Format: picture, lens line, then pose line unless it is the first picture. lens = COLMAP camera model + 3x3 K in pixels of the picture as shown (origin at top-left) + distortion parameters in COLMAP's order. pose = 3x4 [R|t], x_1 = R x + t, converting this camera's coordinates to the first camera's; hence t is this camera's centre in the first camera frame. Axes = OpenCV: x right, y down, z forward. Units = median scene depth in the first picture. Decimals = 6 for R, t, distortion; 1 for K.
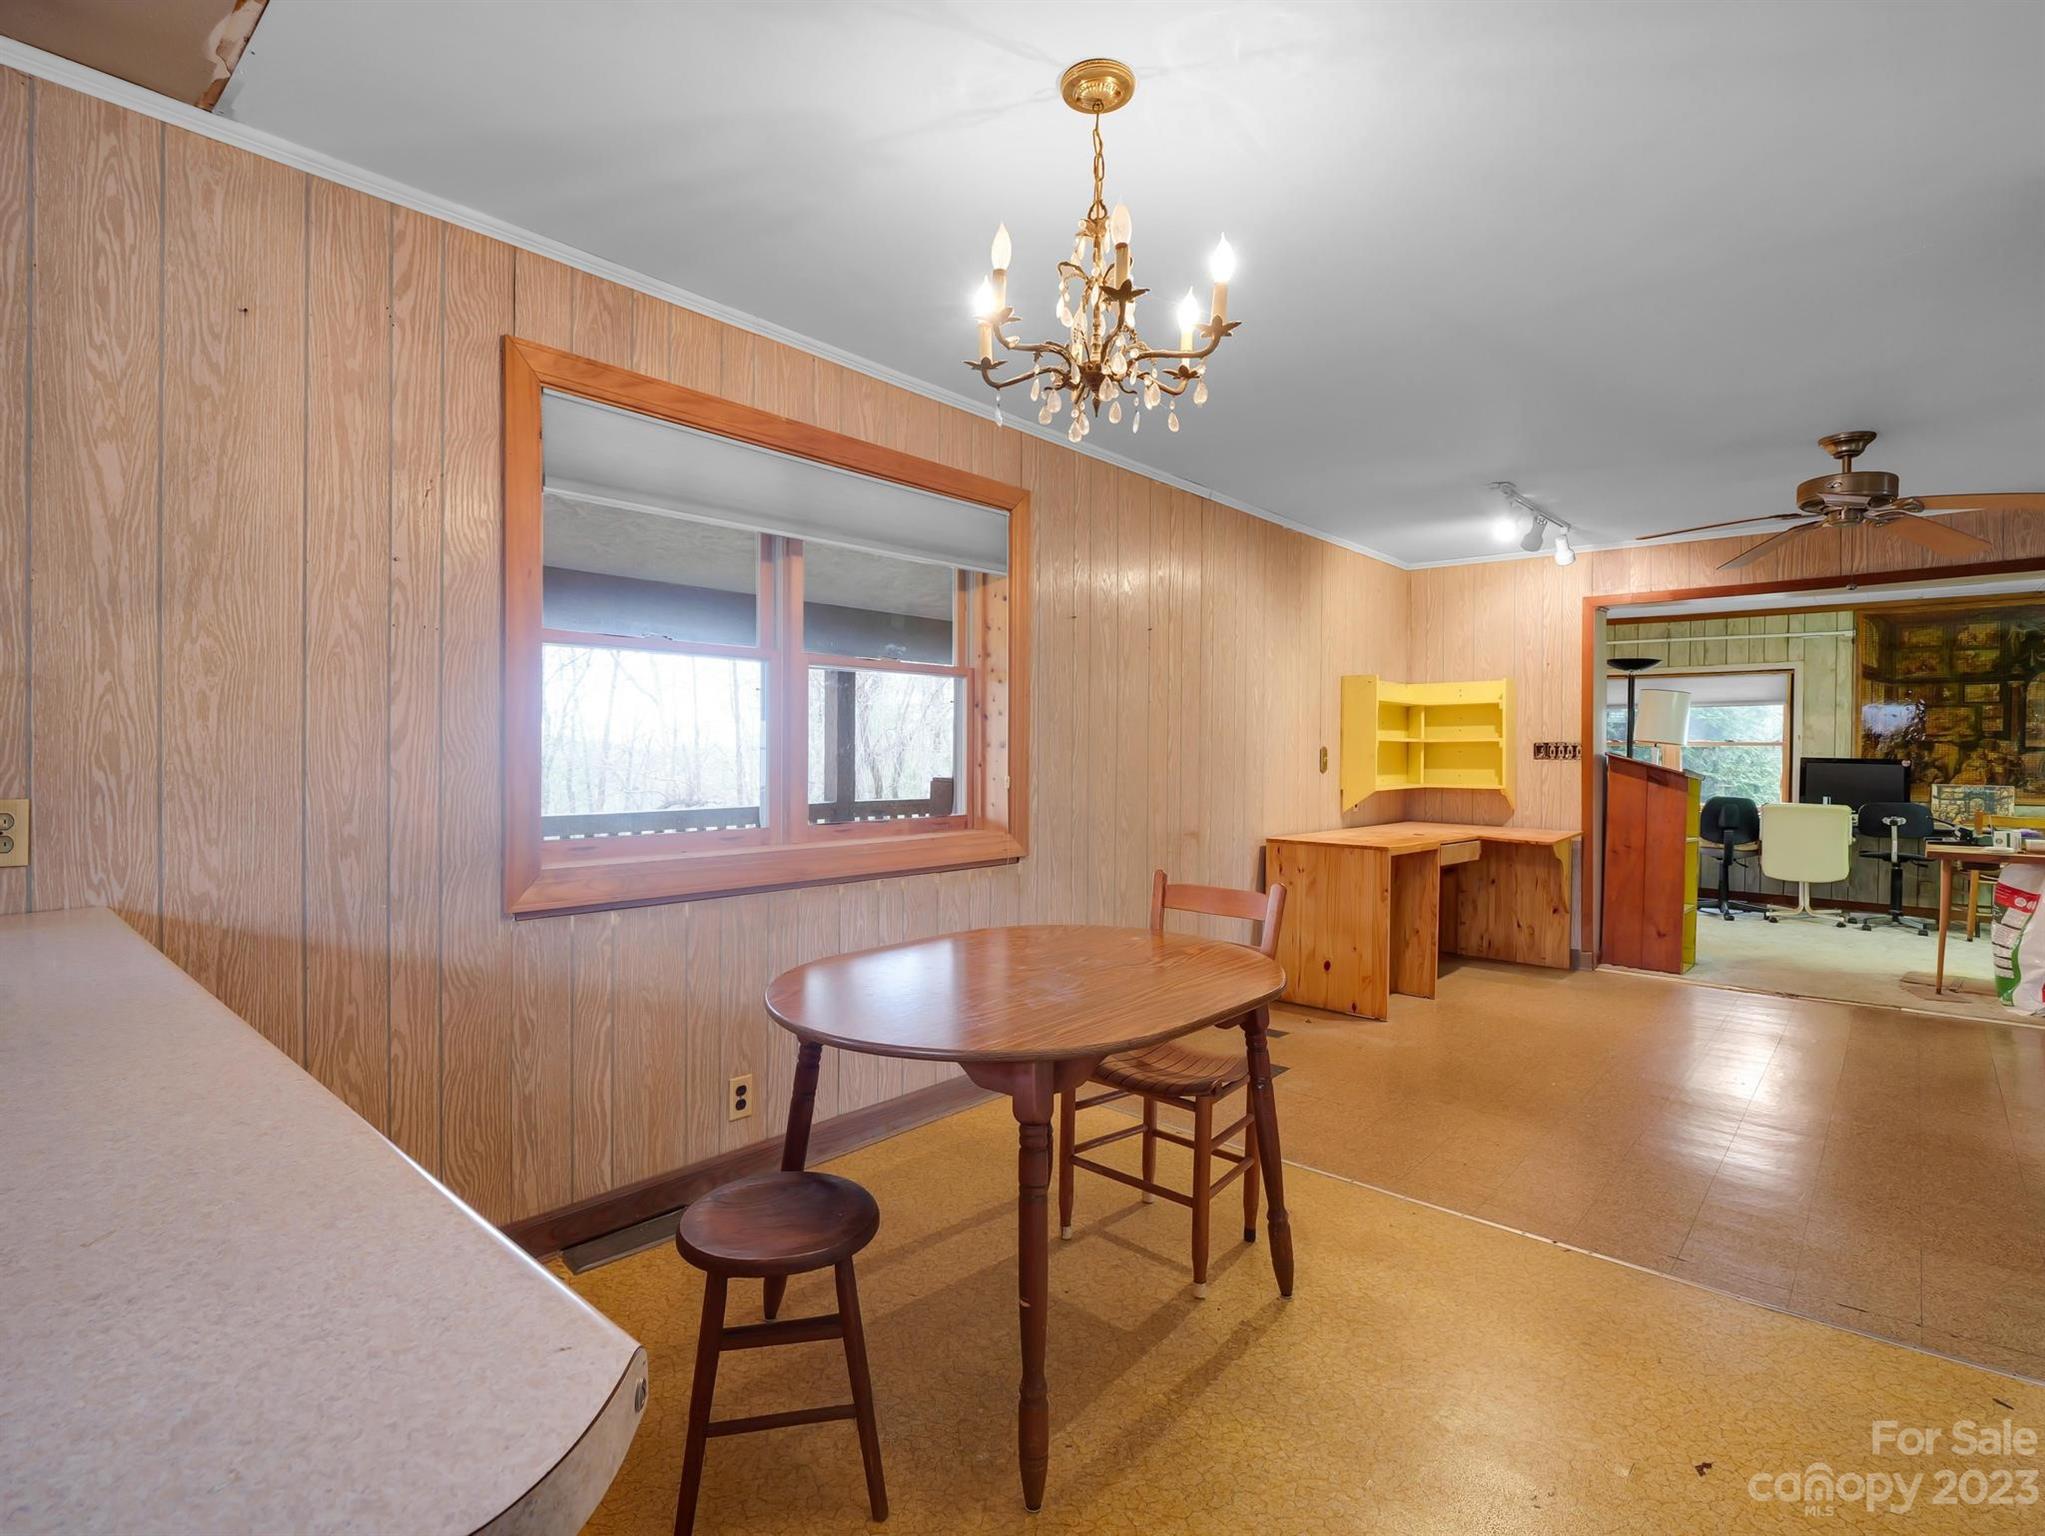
lens RADIAL K [[1030.5, 0, 988.6], [0, 1030.5, 761.0], [0, 0, 1]] dist [-0.009442, -0.009061]
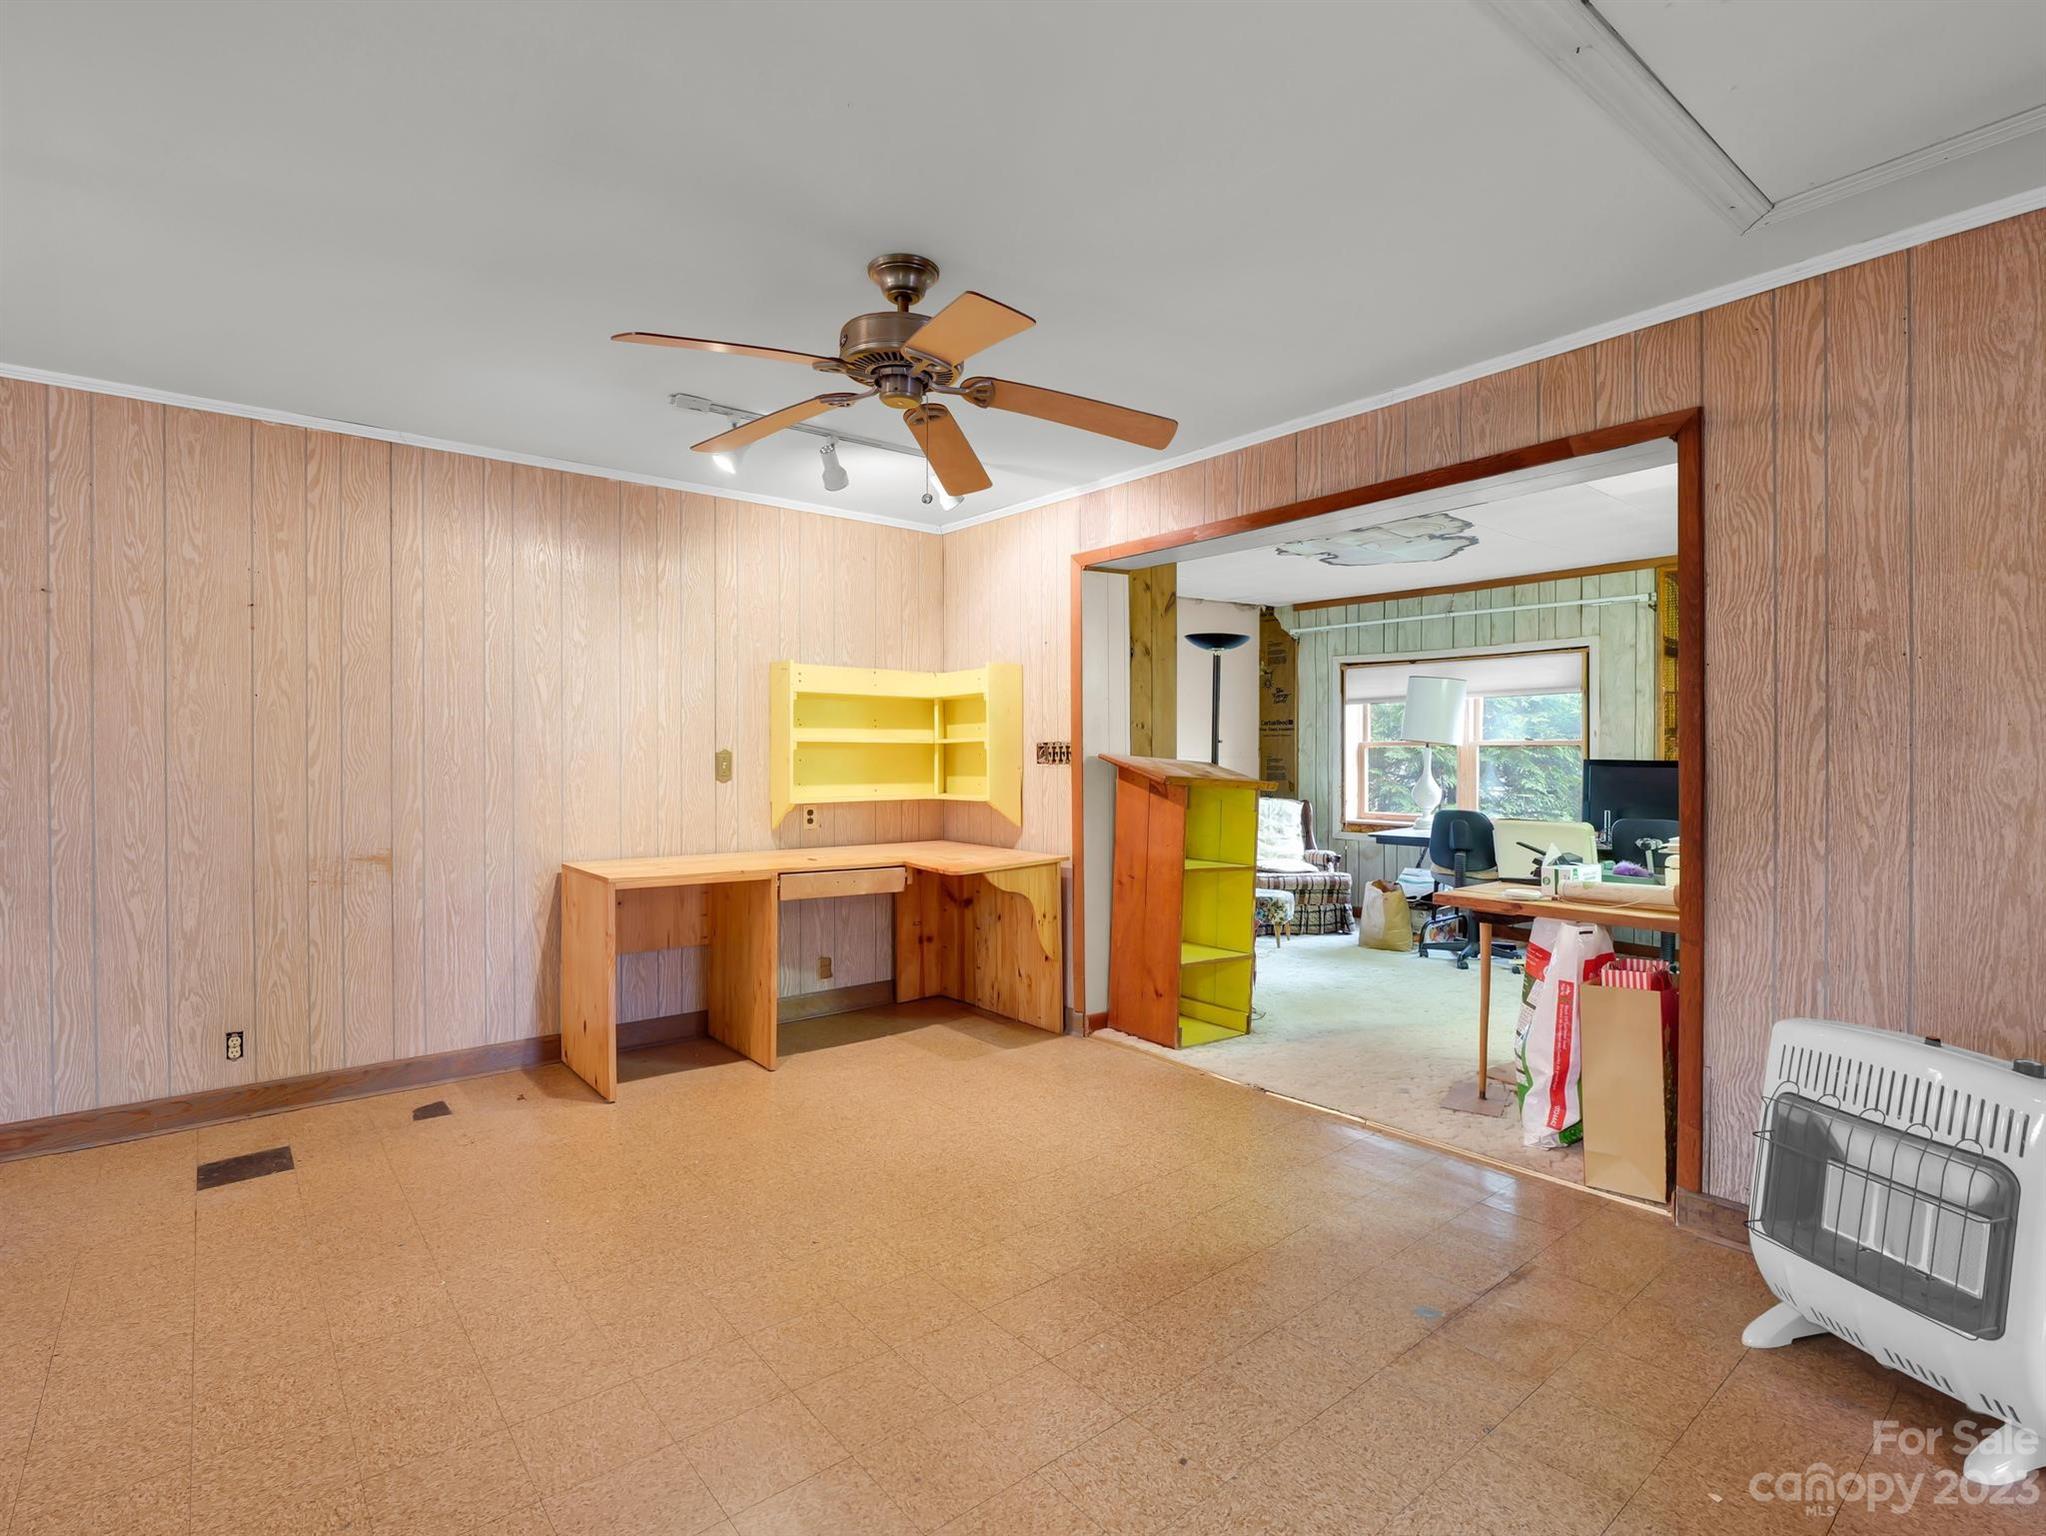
lens RADIAL K [[1007.4, 0, 1016.6], [0, 1007.4, 759.7], [0, 0, 1]] dist [-0.001220, -0.010744]
pose [[0.988242, -0.004741, -0.152822, 0.614707], [0.003649, 0.999966, -0.007425, 0.000975], [0.152852, 0.006780, 0.988226, 0.225914]]
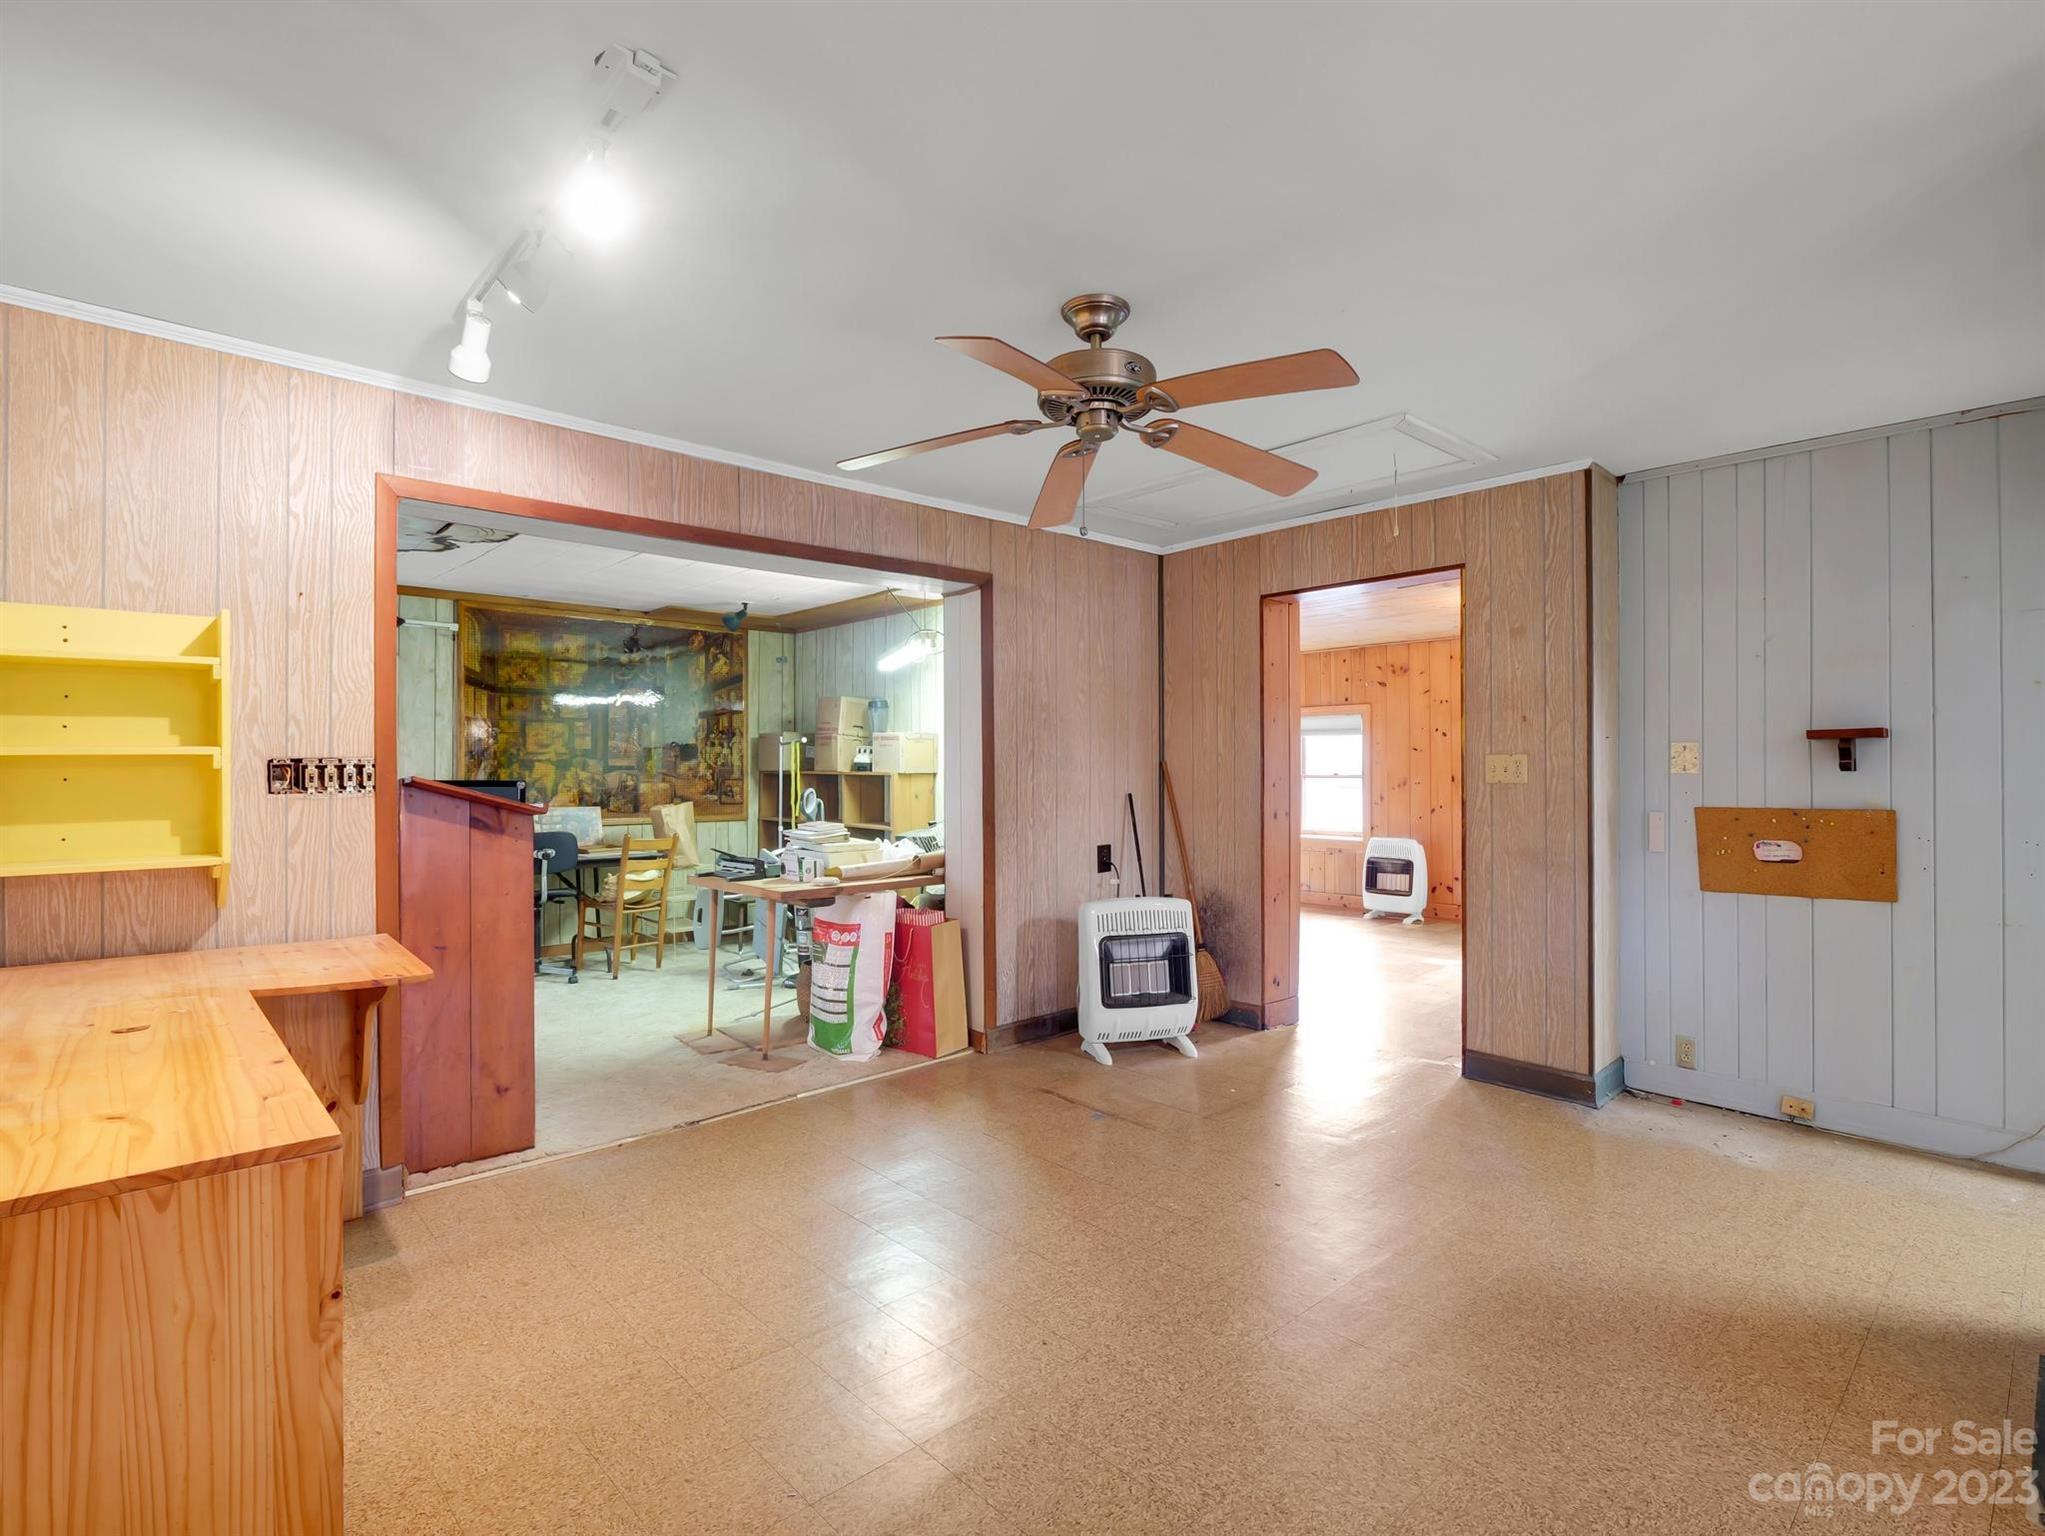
lens RADIAL K [[1001.9, 0, 1018.7], [0, 1001.9, 759.5], [0, 0, 1]] dist [-0.000097, -0.016068]
pose [[0.081904, 0.005324, 0.996626, 0.106258], [0.016168, 0.999847, -0.006670, -0.008492], [-0.996509, 0.016659, 0.081805, 0.606021]]
